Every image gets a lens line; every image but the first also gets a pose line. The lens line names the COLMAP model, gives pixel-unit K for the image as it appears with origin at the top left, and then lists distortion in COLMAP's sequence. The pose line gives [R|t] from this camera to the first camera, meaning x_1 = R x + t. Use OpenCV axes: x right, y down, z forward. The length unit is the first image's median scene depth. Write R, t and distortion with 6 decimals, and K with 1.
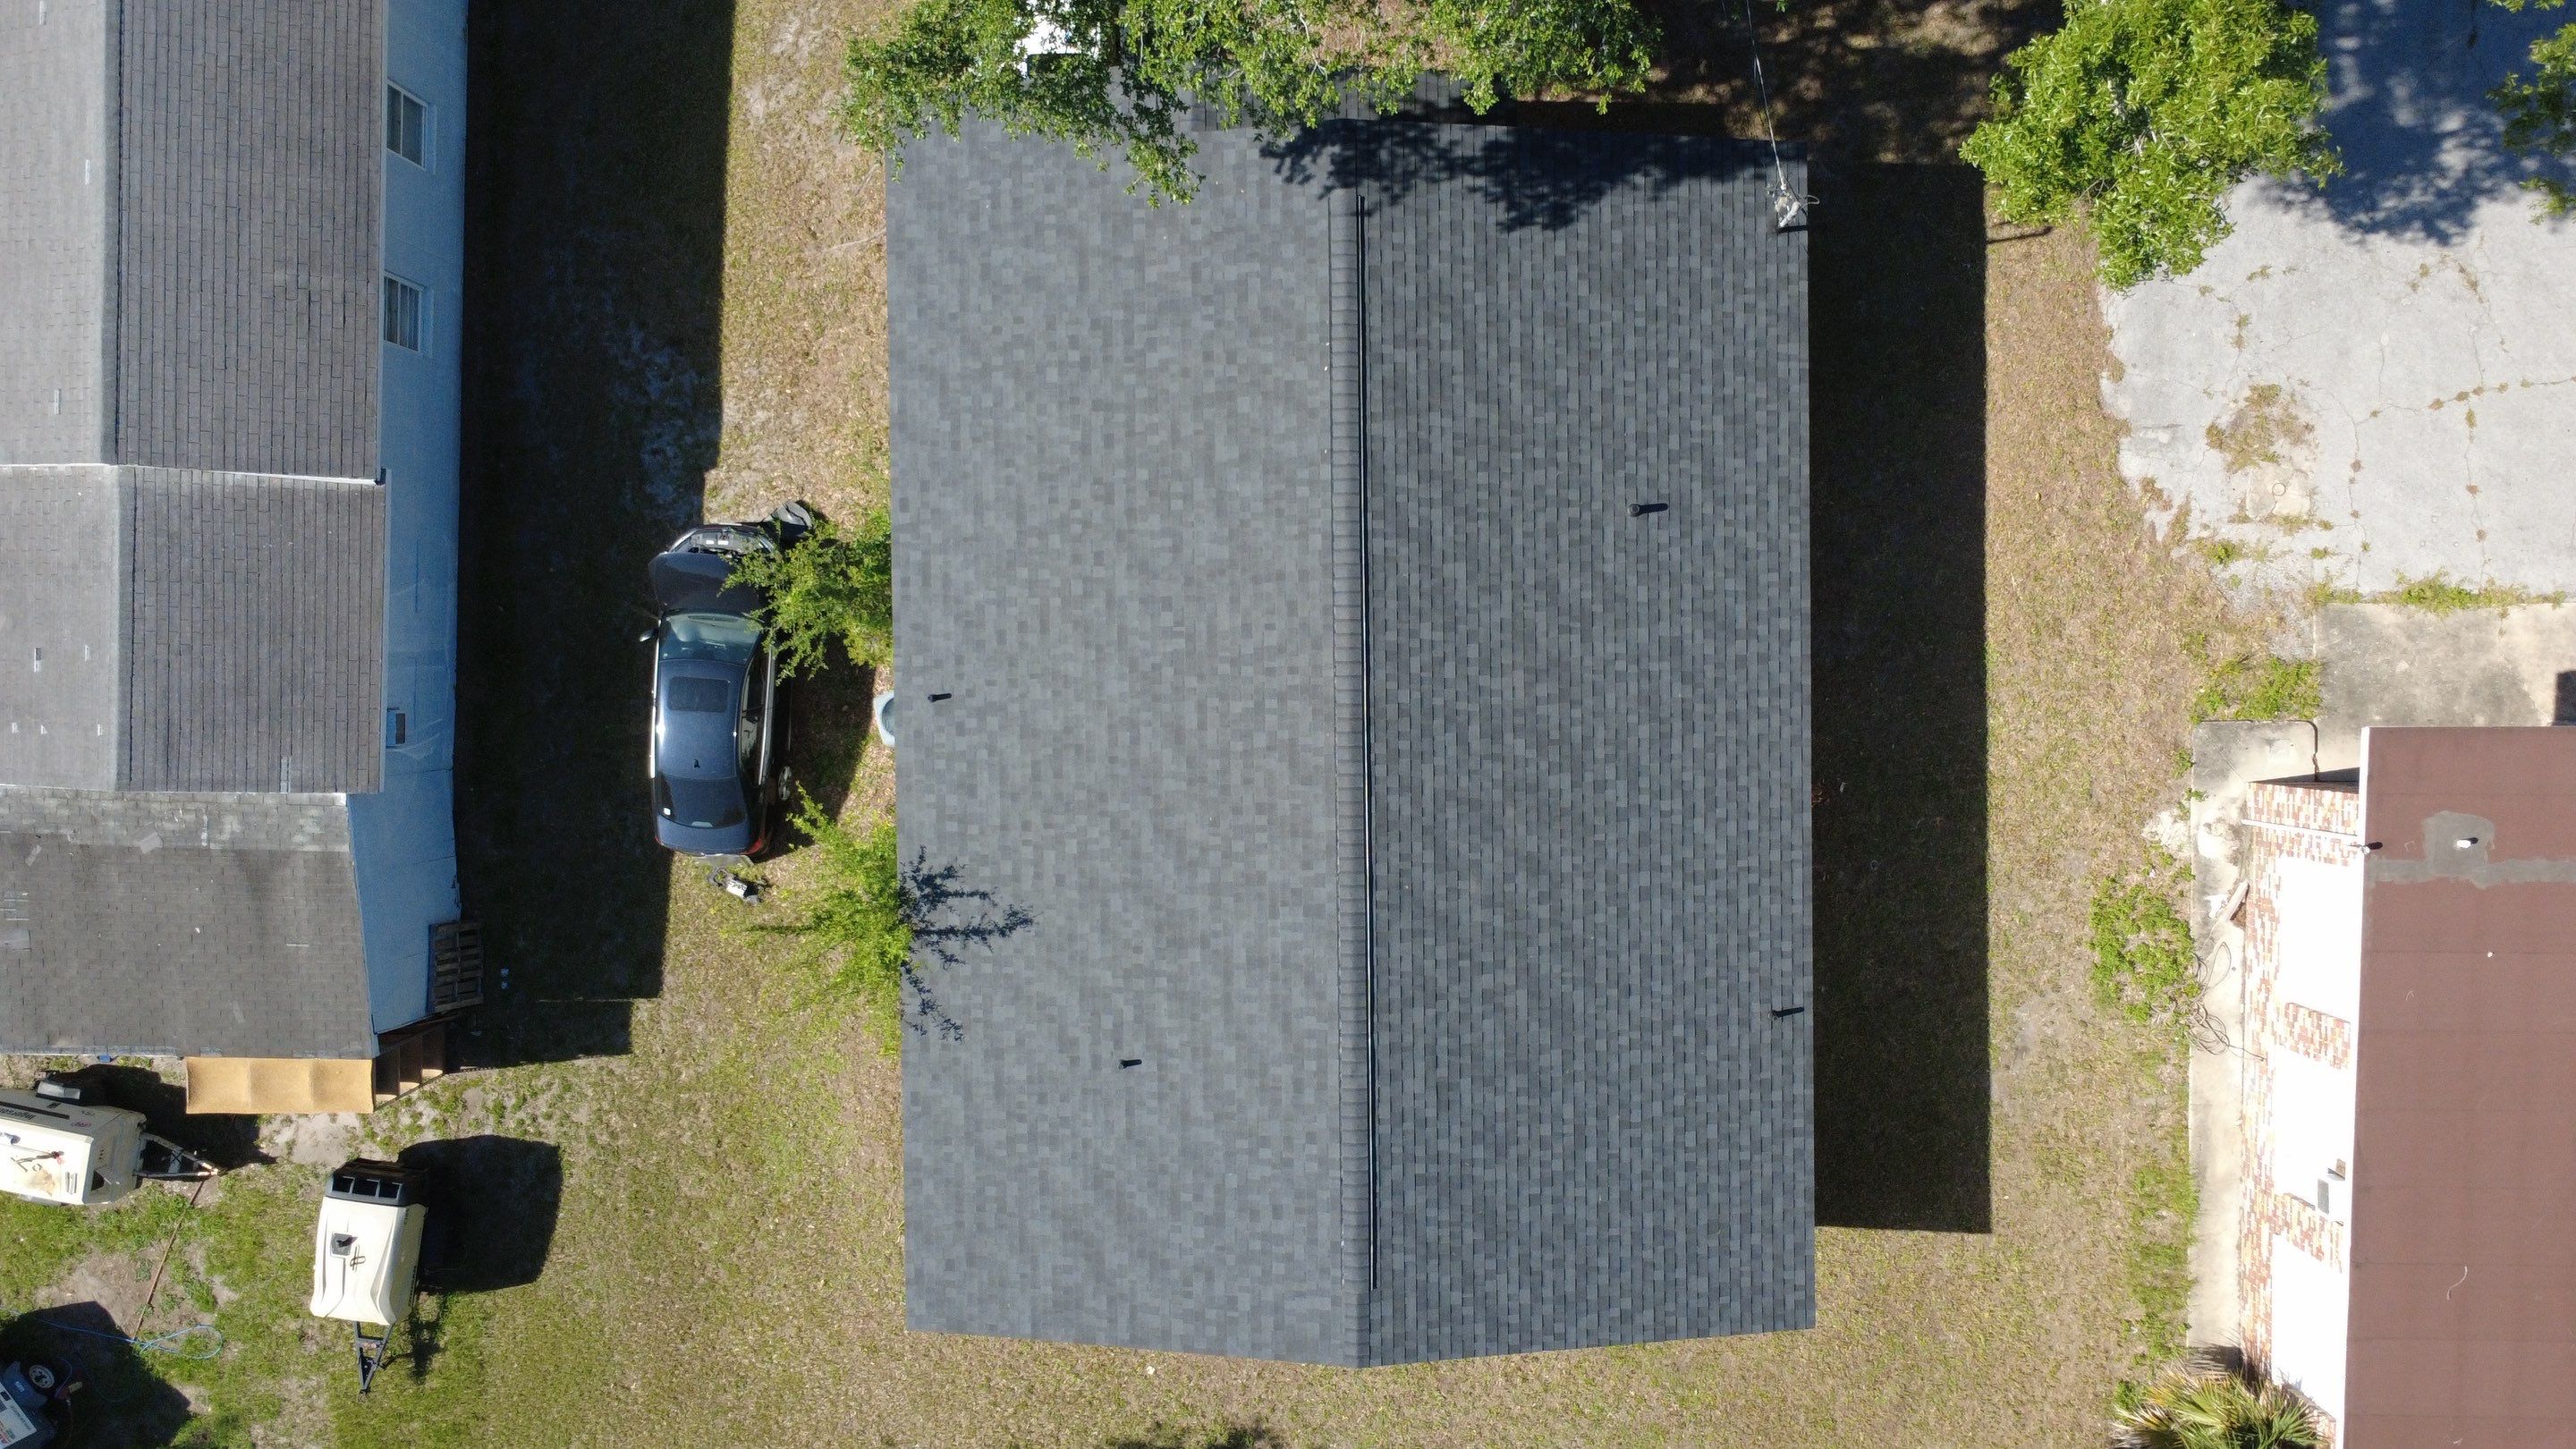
lens RADIAL K [[1864.5, 0, 1281.3], [0, 1864.5, 717.0], [0, 0, 1]] dist [0.000983, 0.001175]
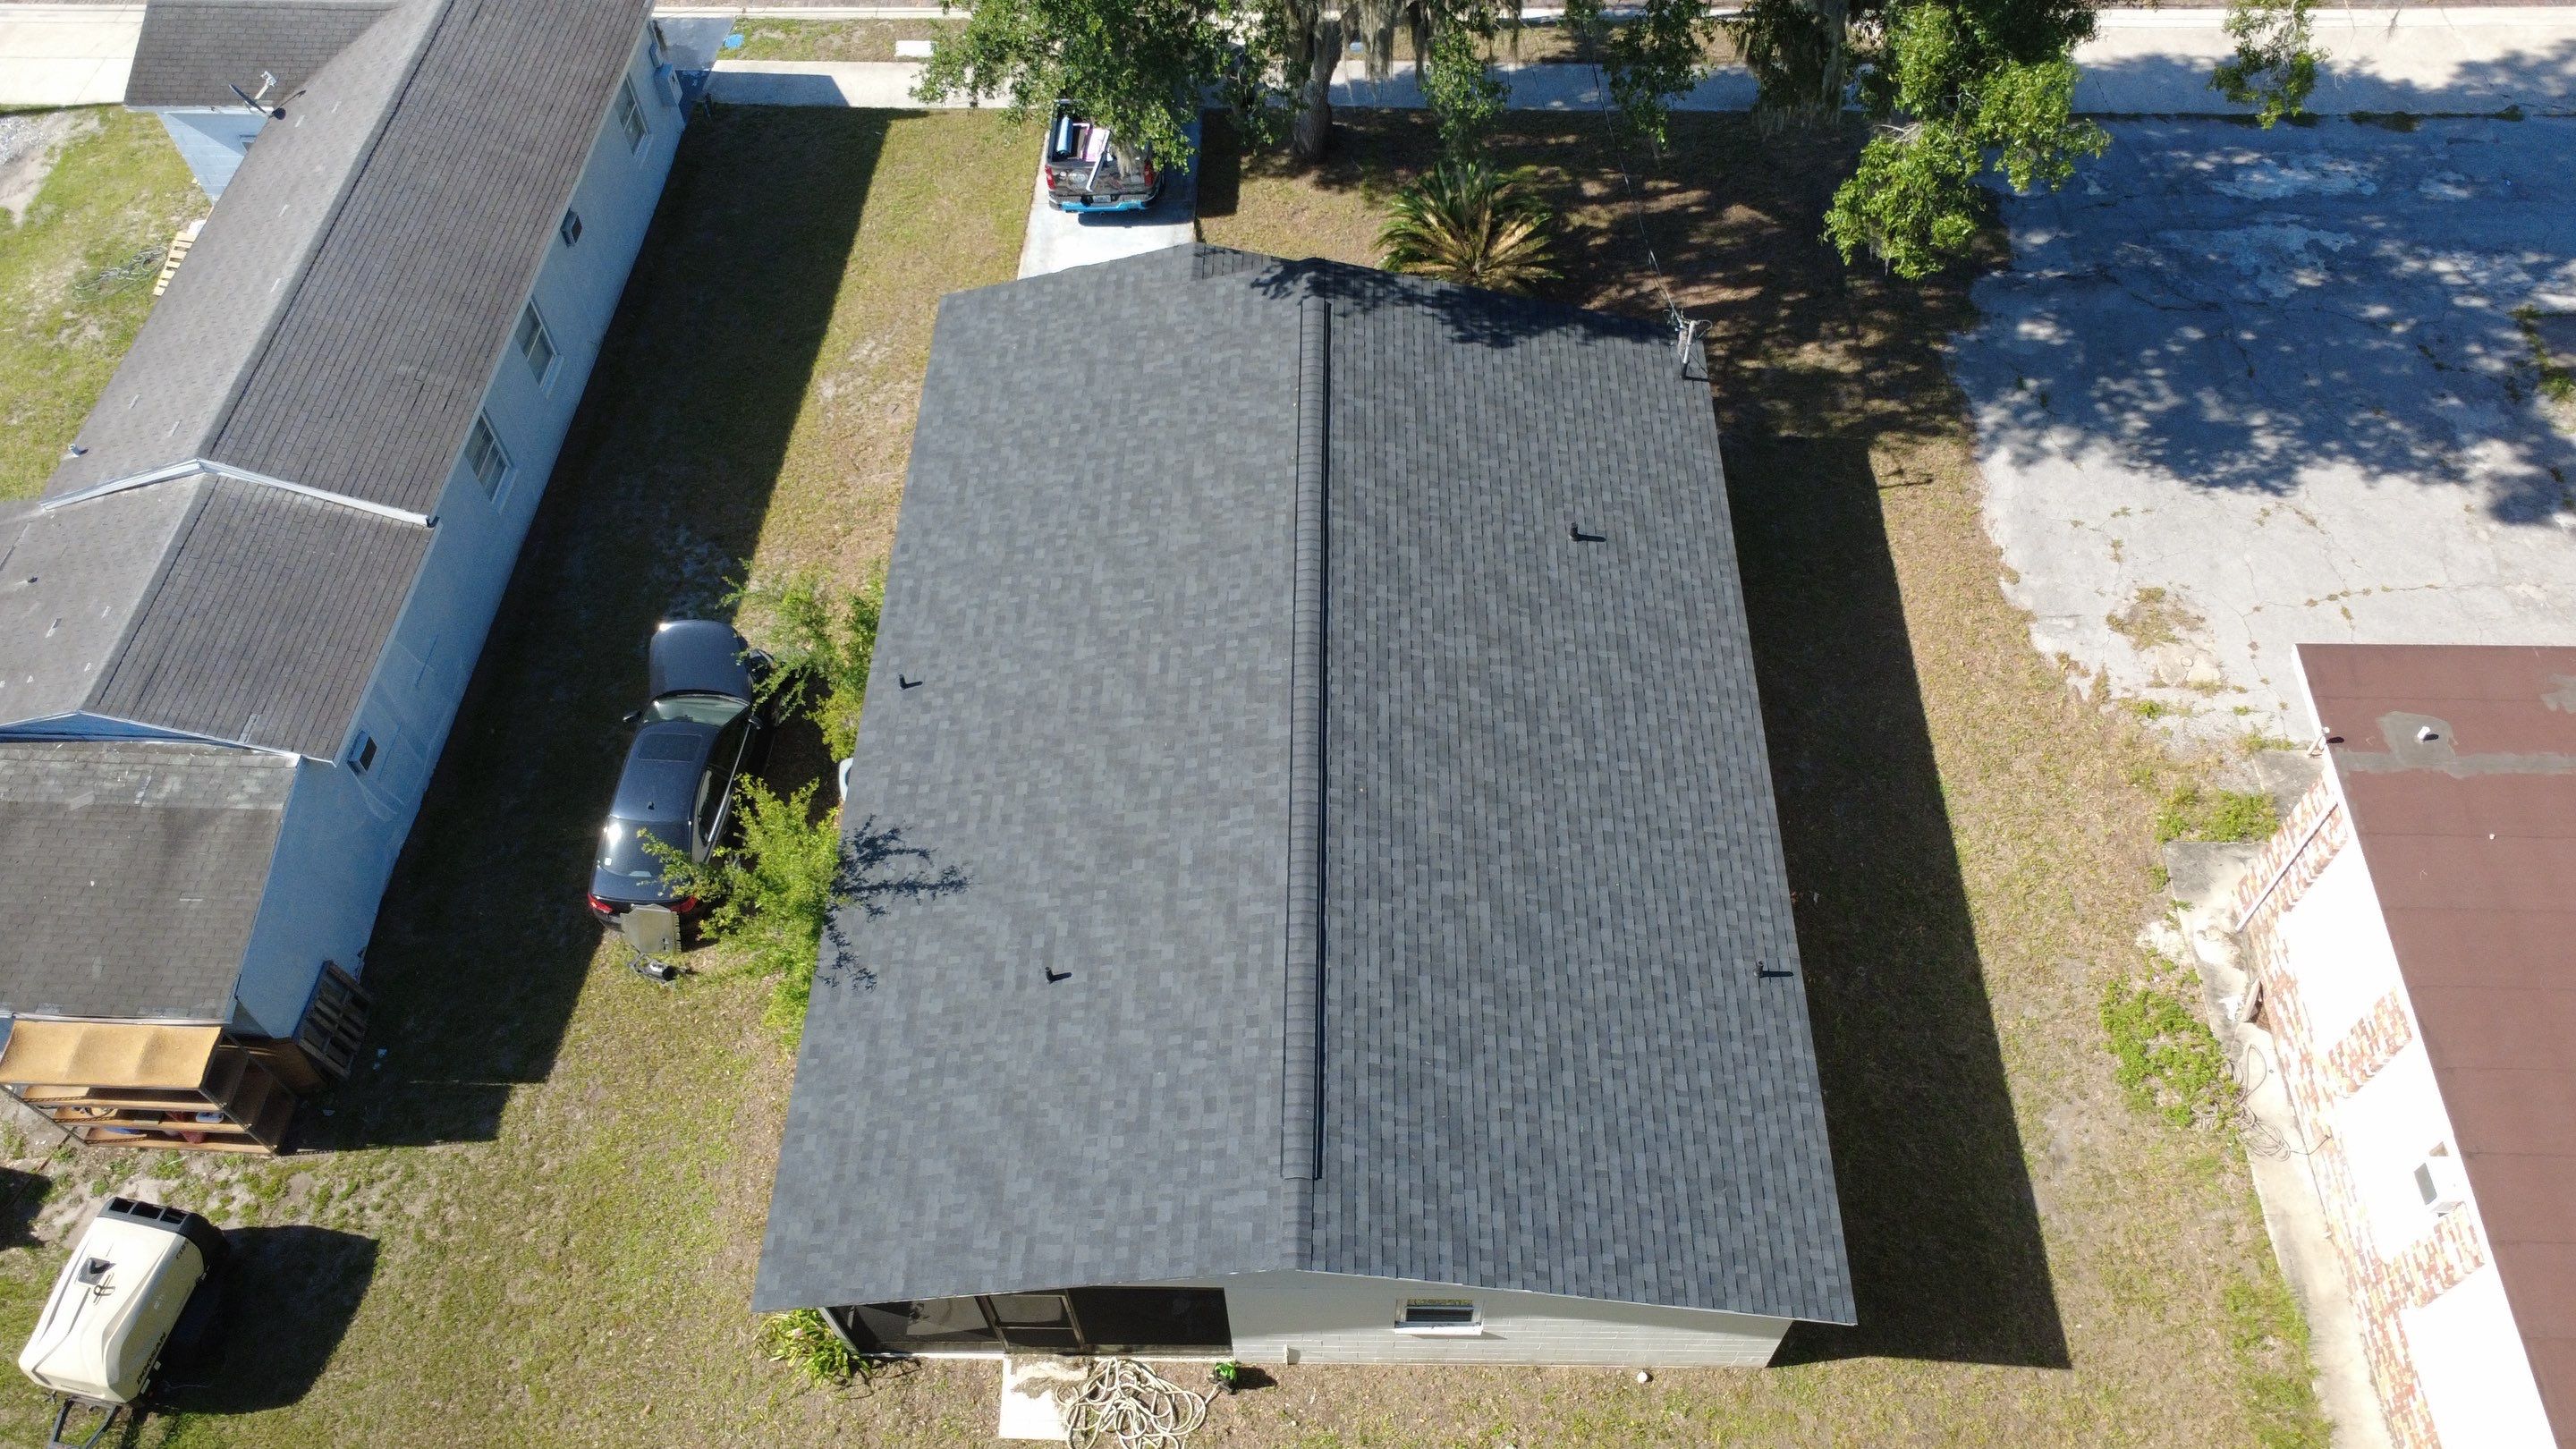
lens RADIAL K [[1864.5, 0, 1284.4], [0, 1864.5, 727.2], [0, 0, 1]] dist [0.000983, 0.001175]
pose [[0.999349, 0.034438, -0.010718, 0.034065], [-0.034037, 0.802192, -0.596095, 0.609834], [-0.011931, 0.596072, 0.802842, 0.186684]]
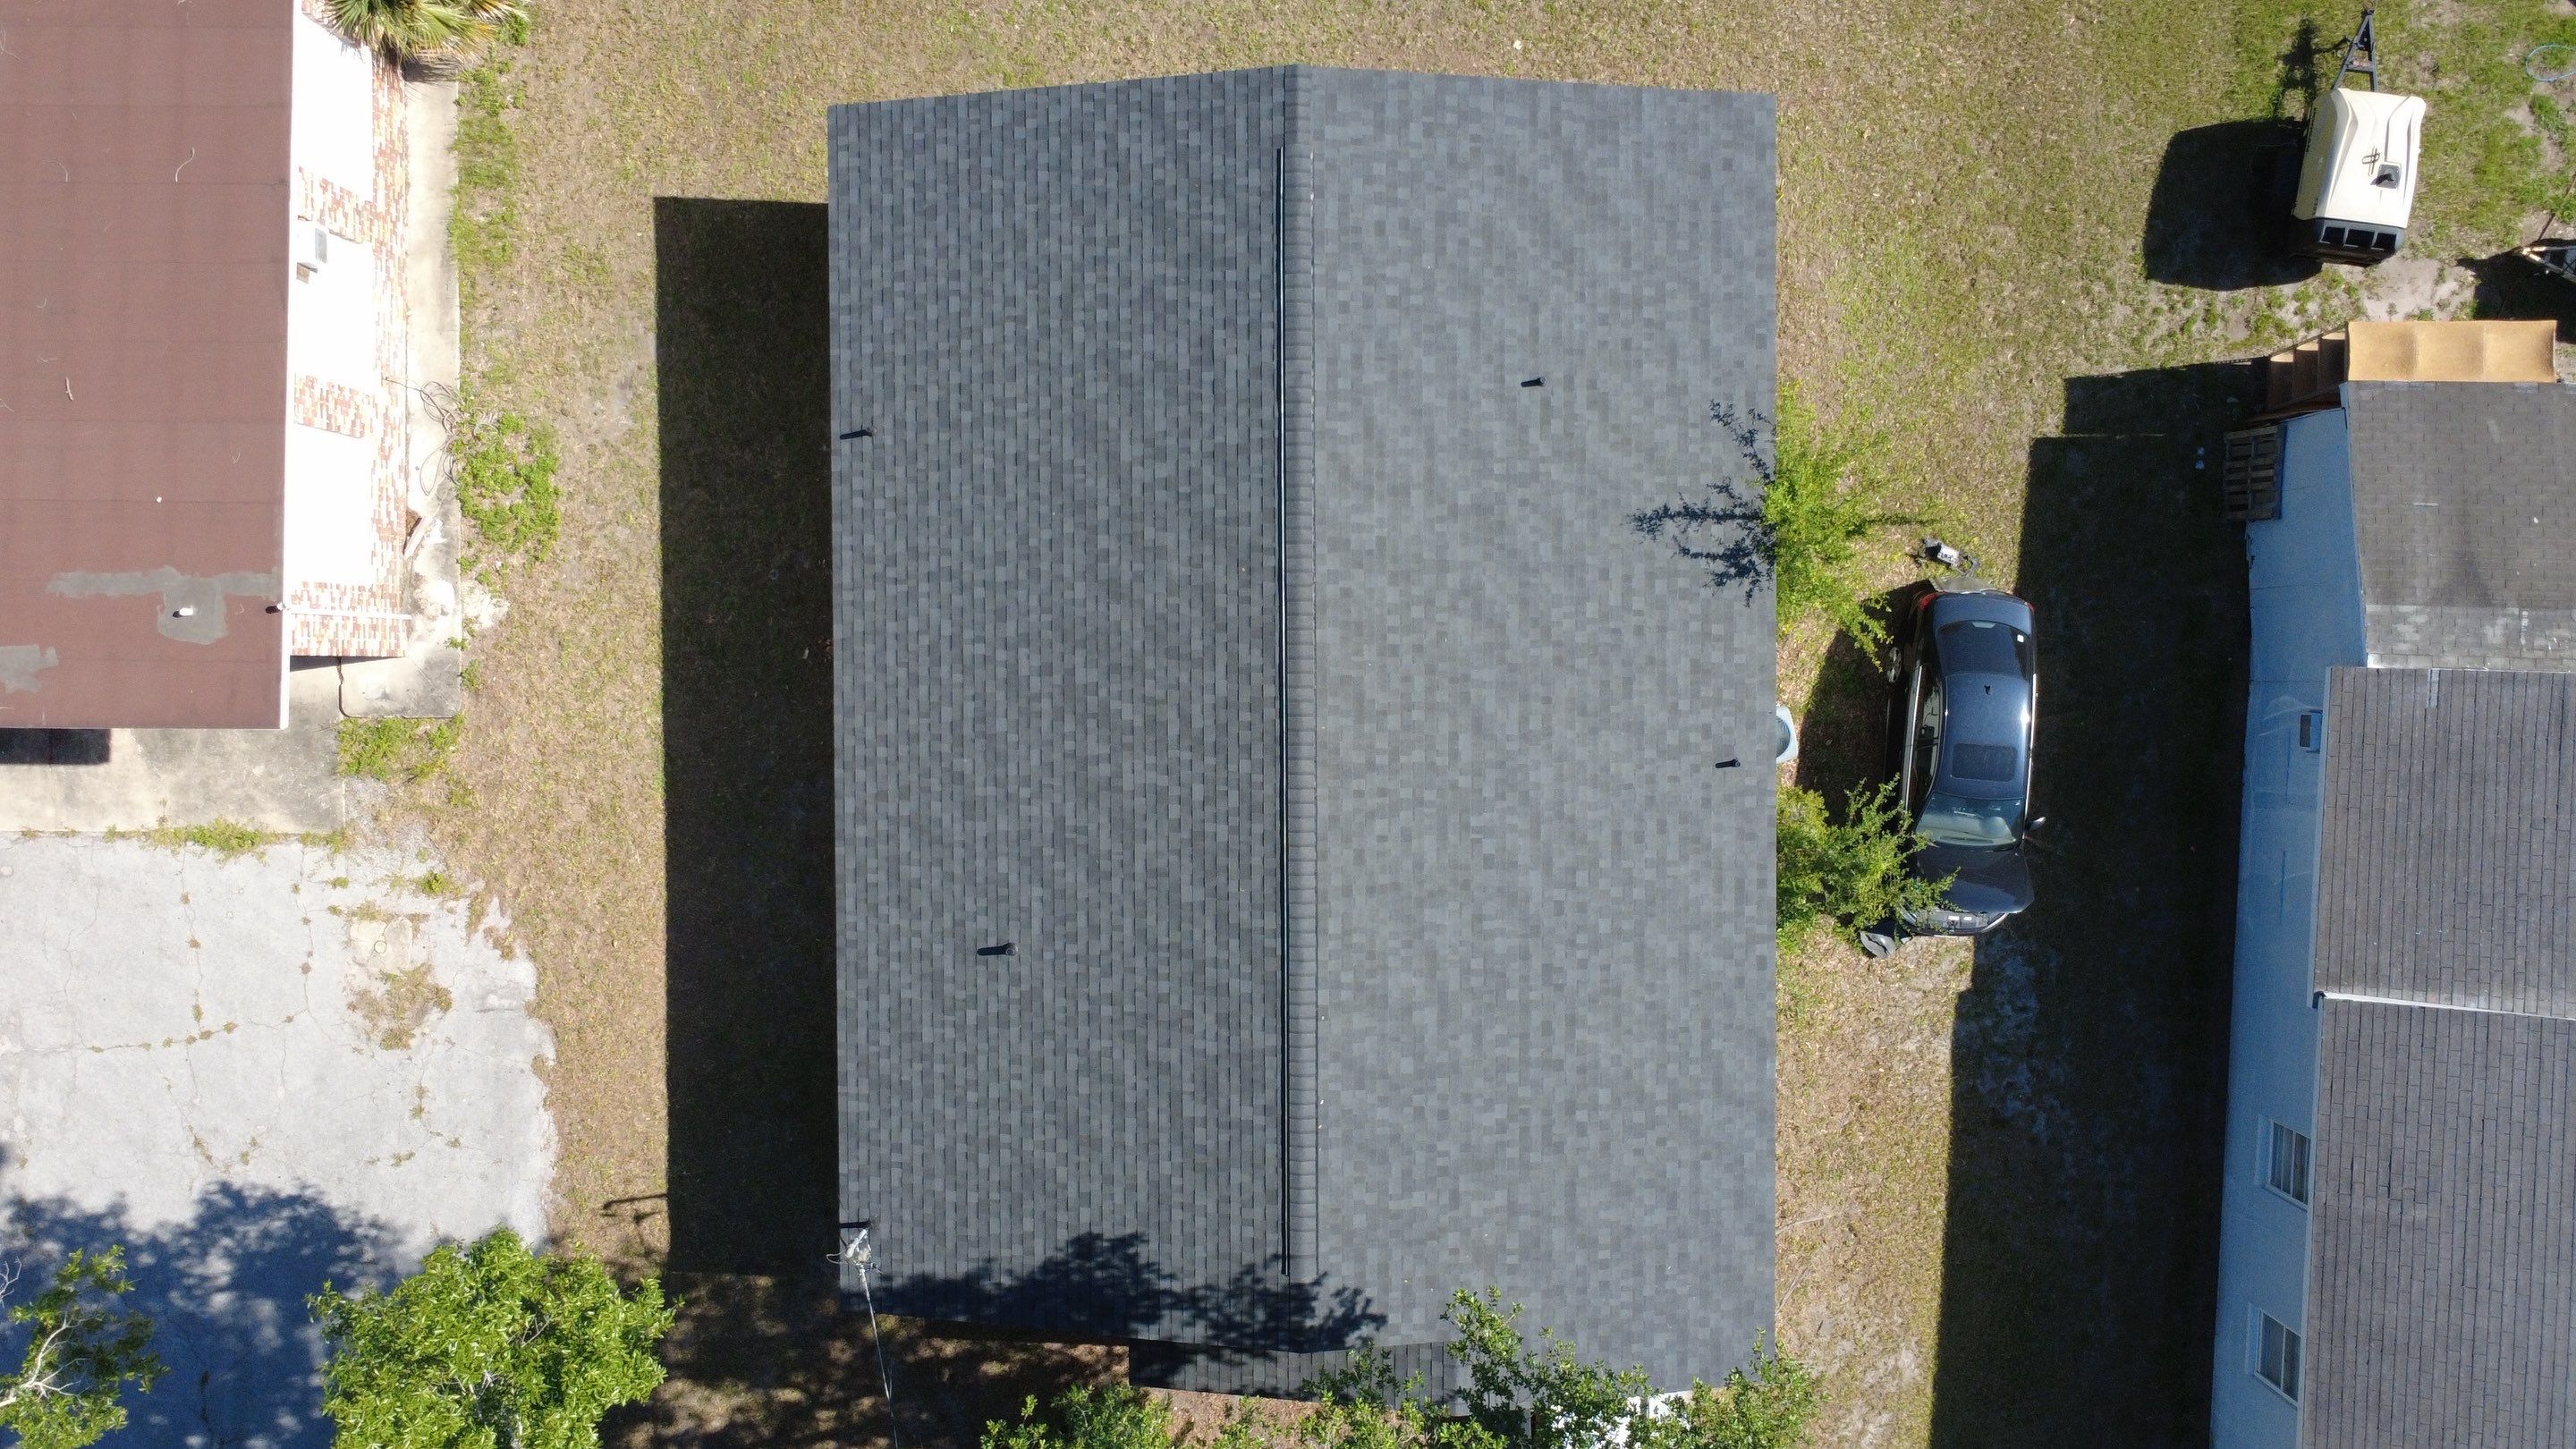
lens RADIAL K [[1864.5, 0, 1290.7], [0, 1864.5, 723.8], [0, 0, 1]] dist [0.000983, 0.001175]
pose [[-0.998509, -0.009507, 0.053756, -0.009694], [0.006985, -0.998874, -0.046916, 0.053333], [0.054142, -0.046471, 0.997451, 0.029965]]
